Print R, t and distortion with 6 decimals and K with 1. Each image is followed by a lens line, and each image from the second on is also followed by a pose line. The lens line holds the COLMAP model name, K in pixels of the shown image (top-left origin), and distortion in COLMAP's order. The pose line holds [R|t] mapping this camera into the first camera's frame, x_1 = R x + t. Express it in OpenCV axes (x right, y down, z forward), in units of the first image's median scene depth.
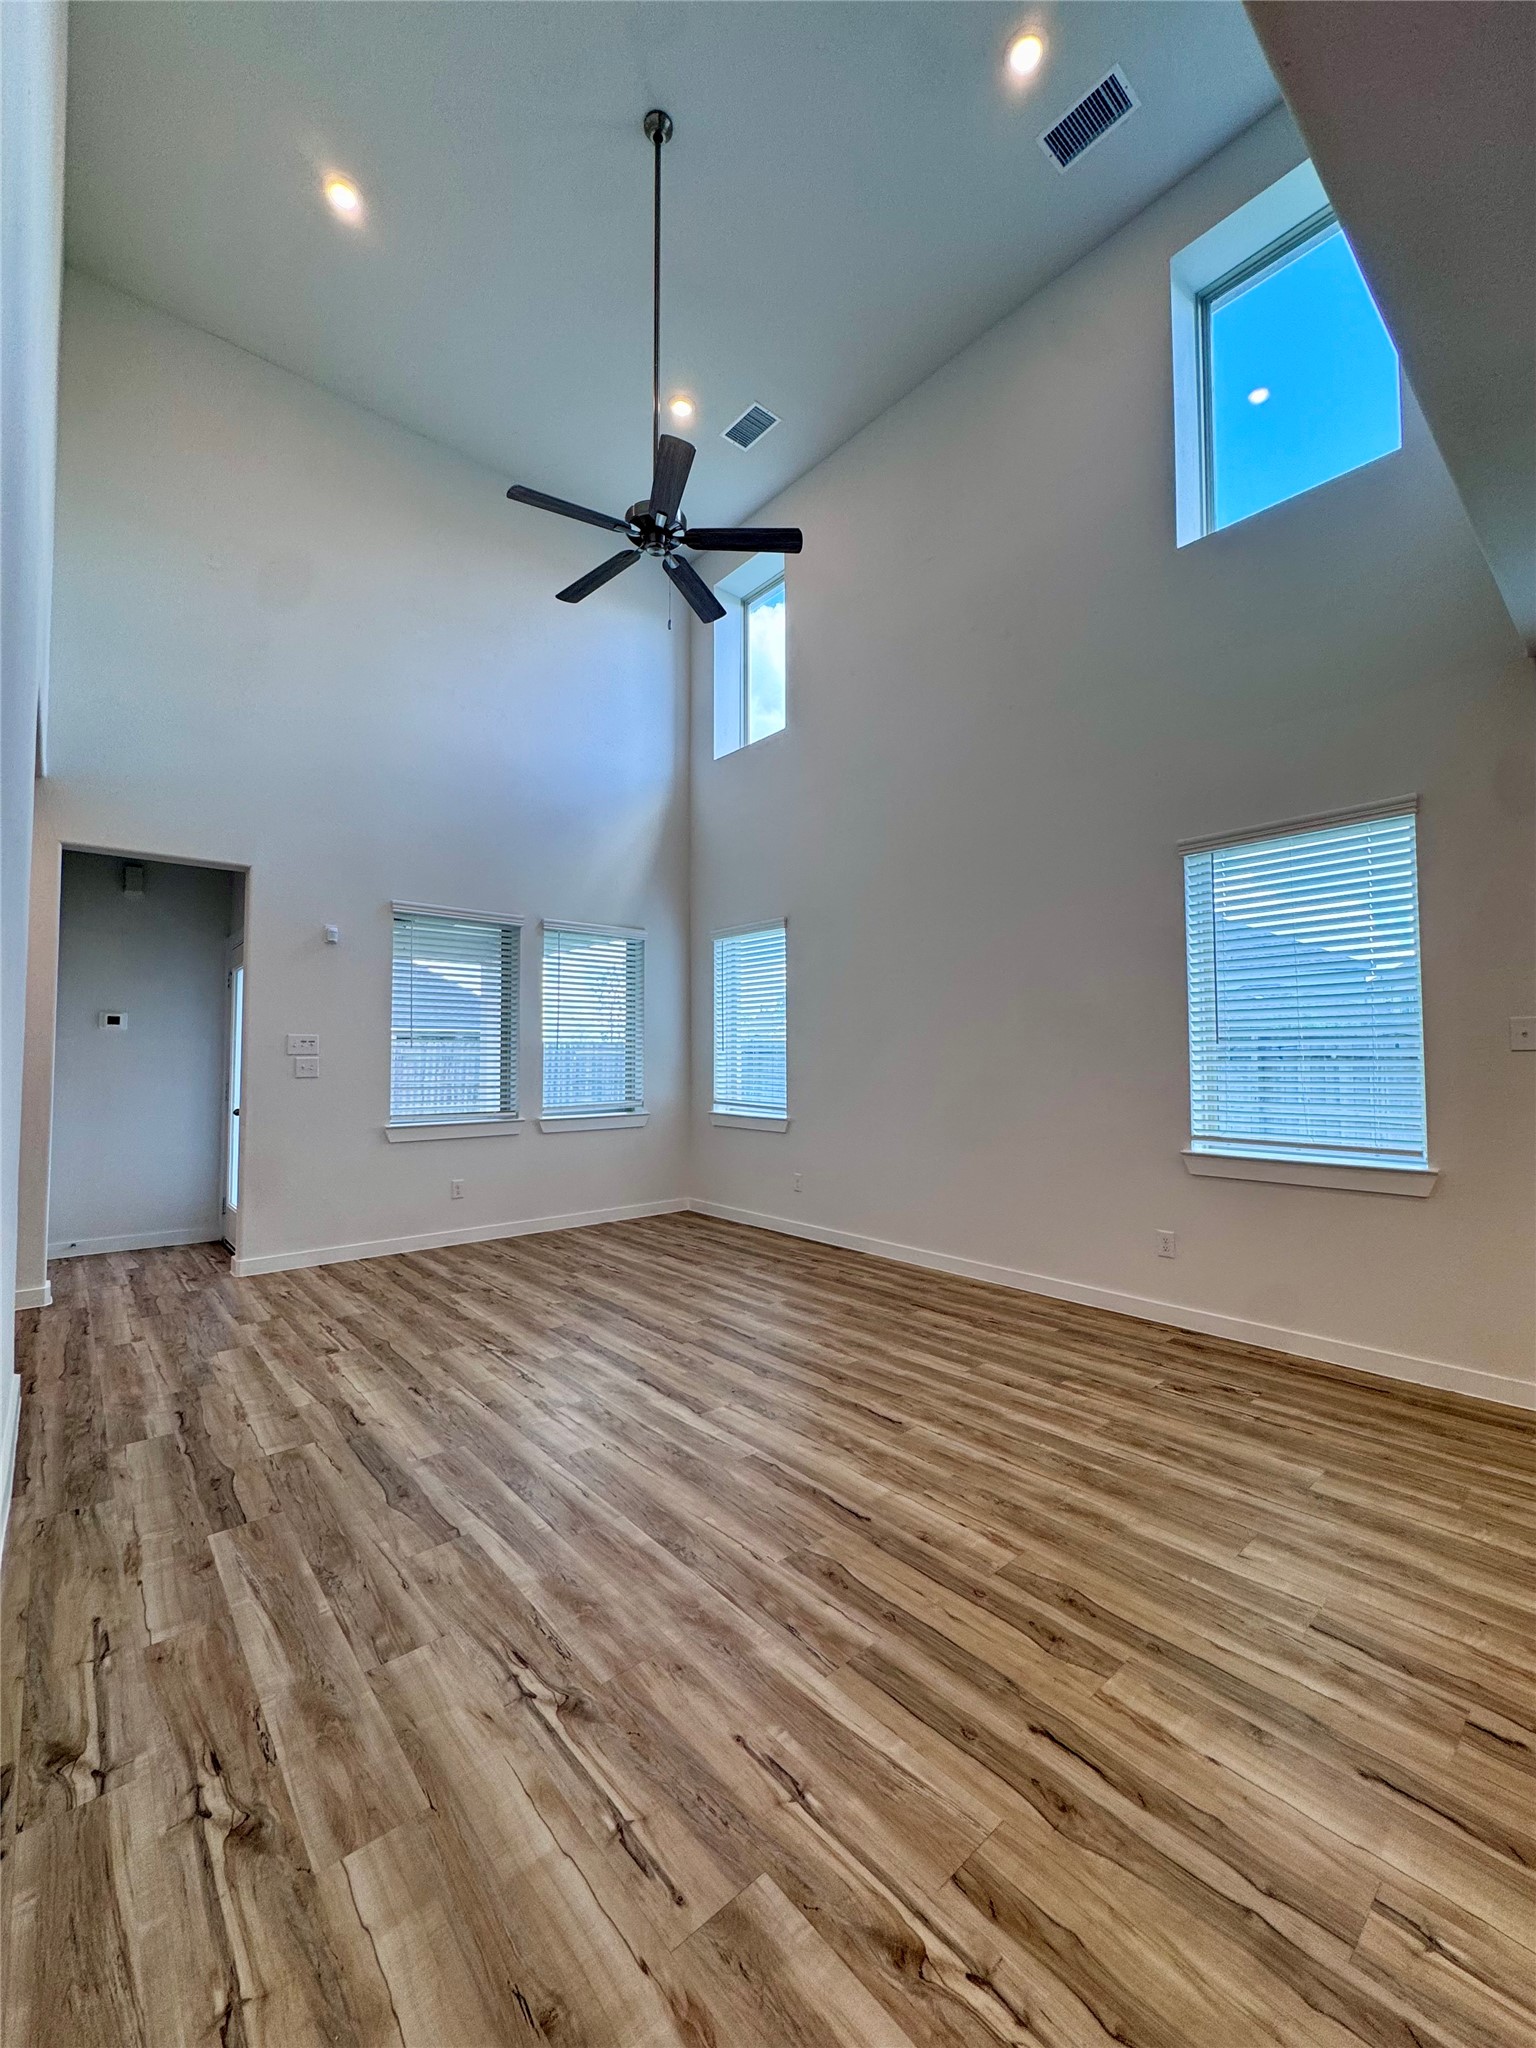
lens RADIAL K [[818.3, 0, 768.0], [0, 818.3, 1024.0], [0, 0, 1]] dist [-0.005313, 0.000820]
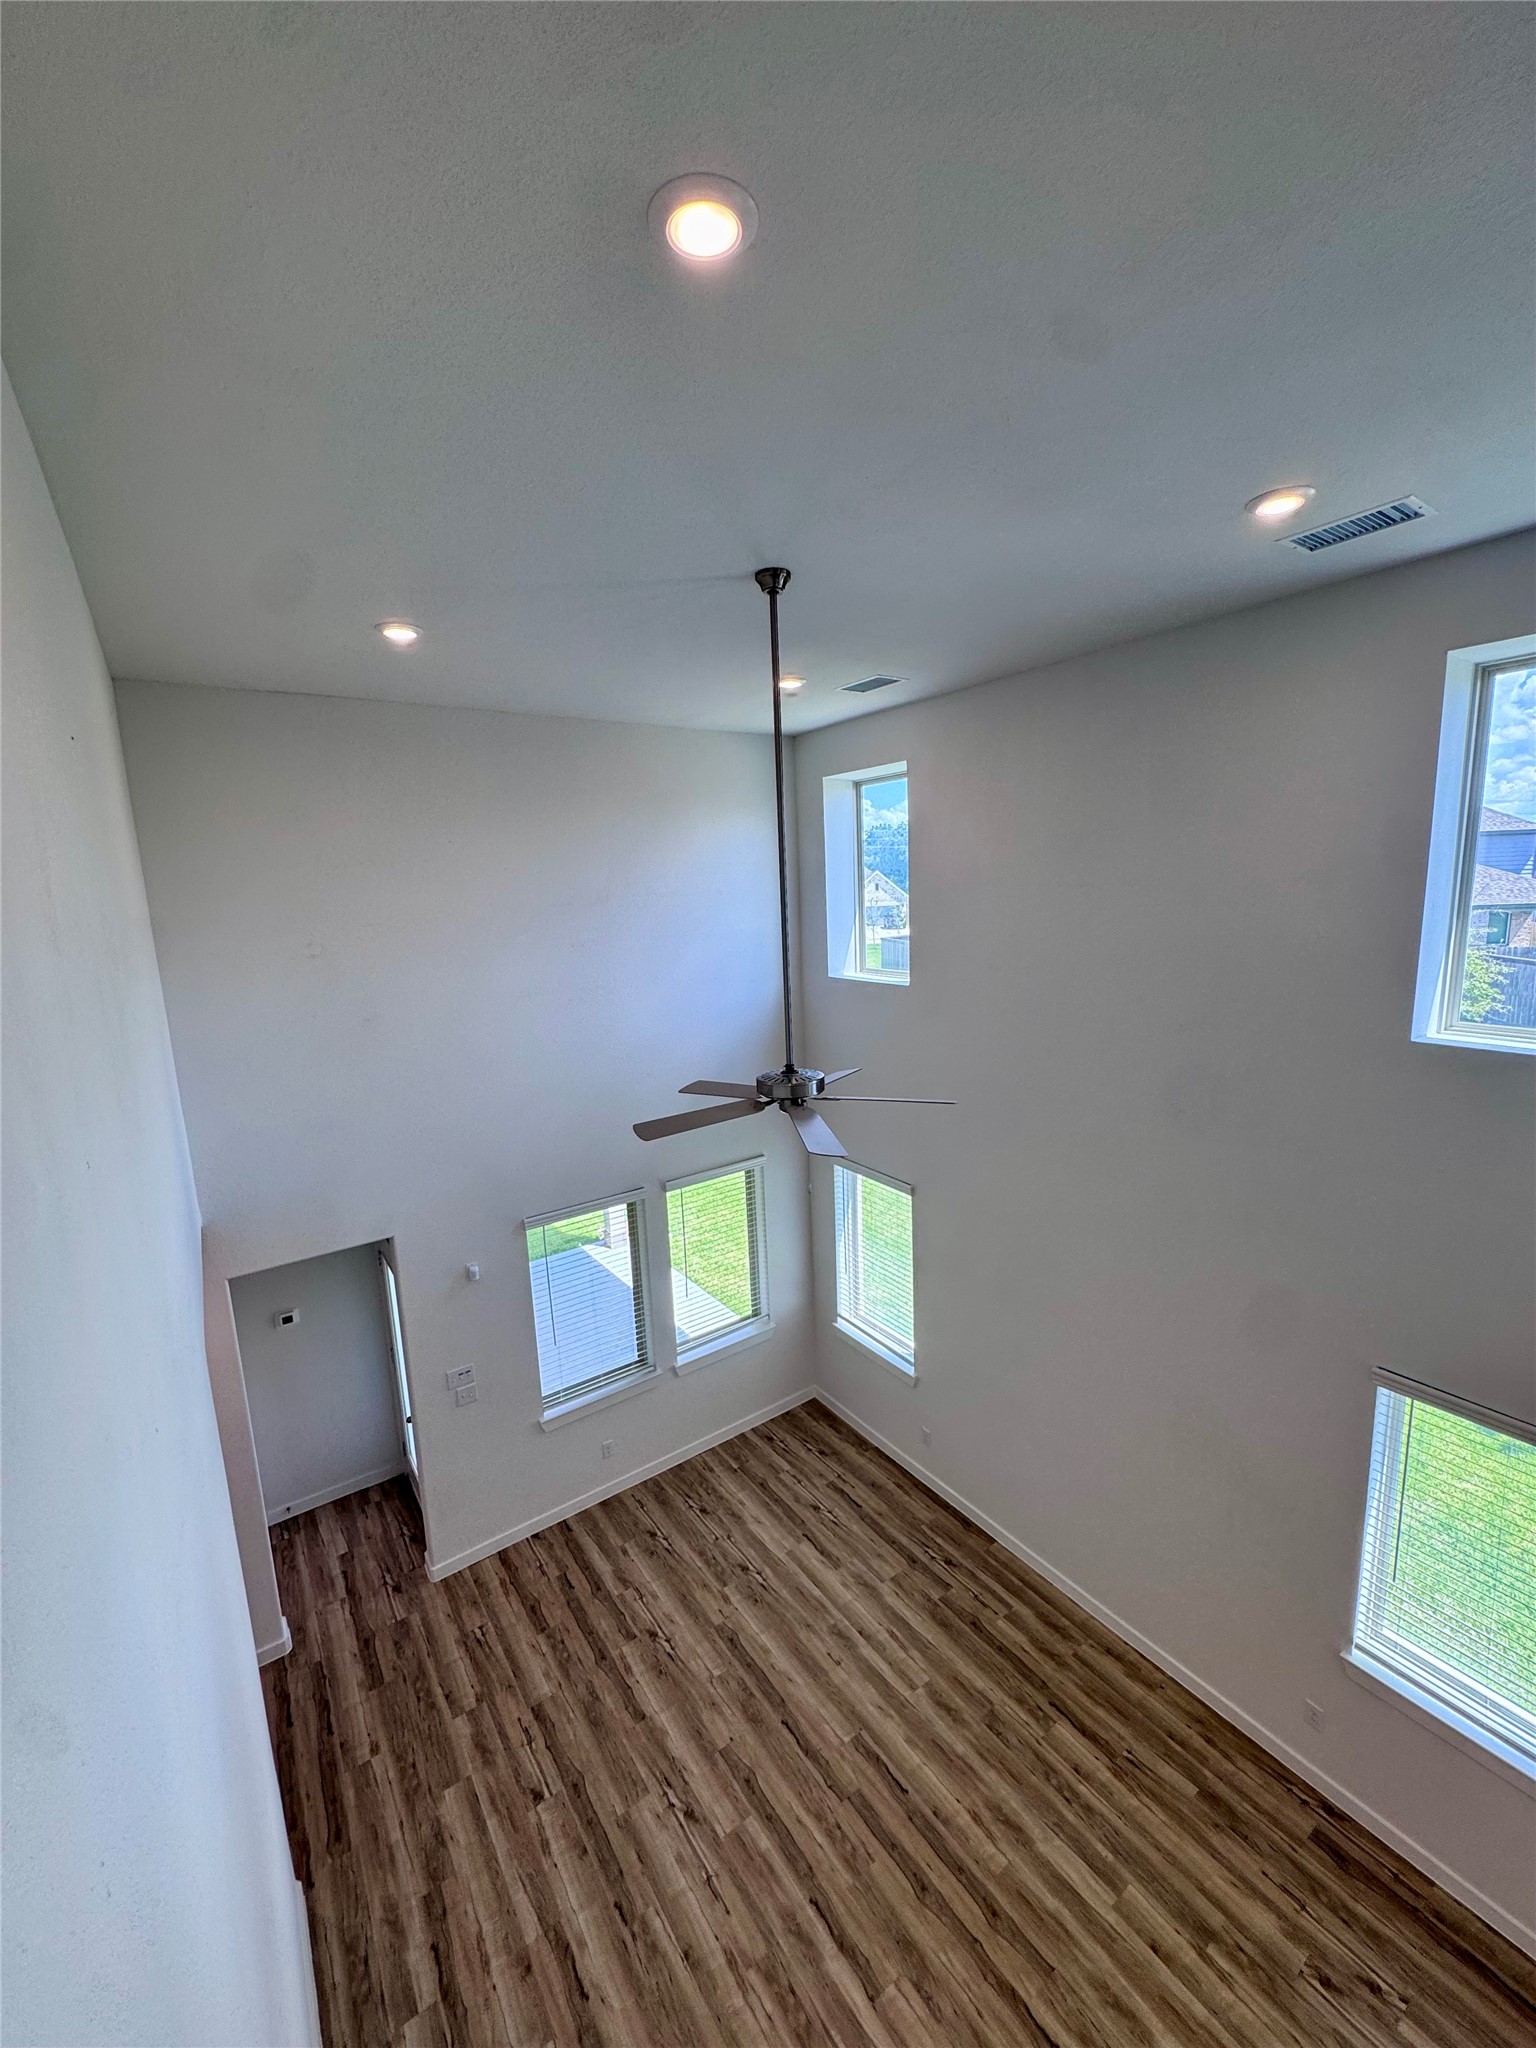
lens RADIAL K [[818.3, 0, 768.0], [0, 818.3, 1024.0], [0, 0, 1]] dist [-0.005313, 0.000820]
pose [[0.993873, -0.019445, -0.108804, -0.066994], [0.041731, 0.977560, 0.206483, -0.915347], [0.102347, -0.209759, 0.972382, 0.147410]]
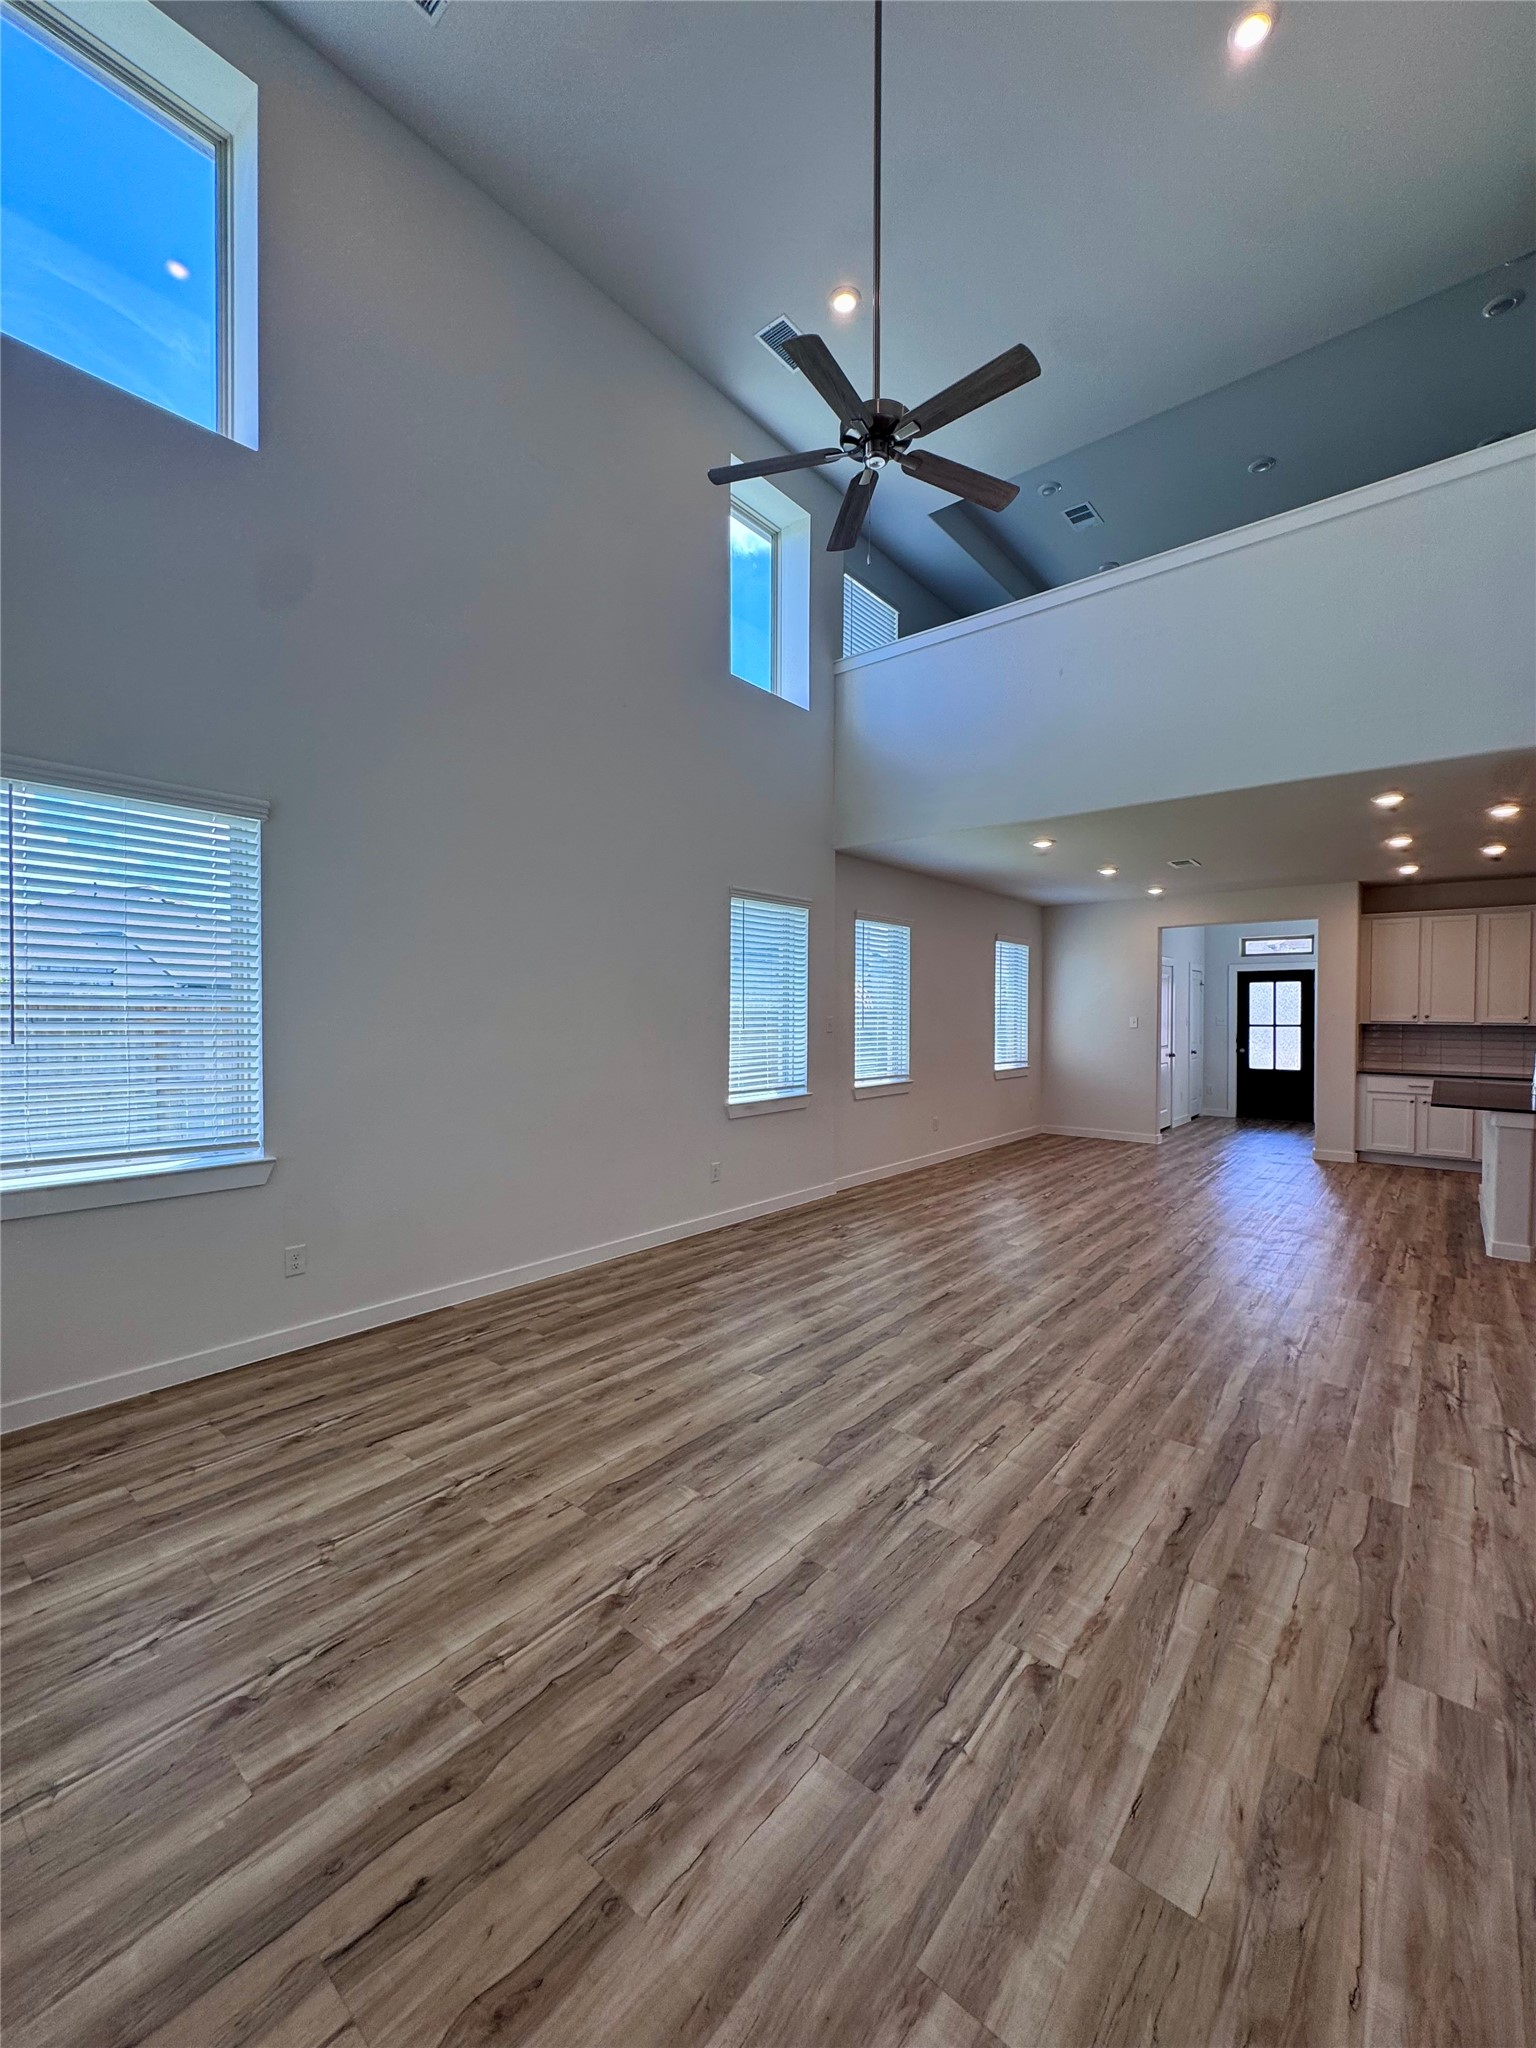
lens RADIAL K [[818.3, 0, 768.0], [0, 818.3, 1024.0], [0, 0, 1]] dist [-0.005313, 0.000820]
pose [[-0.157254, -0.013892, 0.987461, -1.029586], [-0.044950, 0.998965, 0.006895, 0.002378], [-0.986535, -0.043302, -0.157716, 1.298941]]
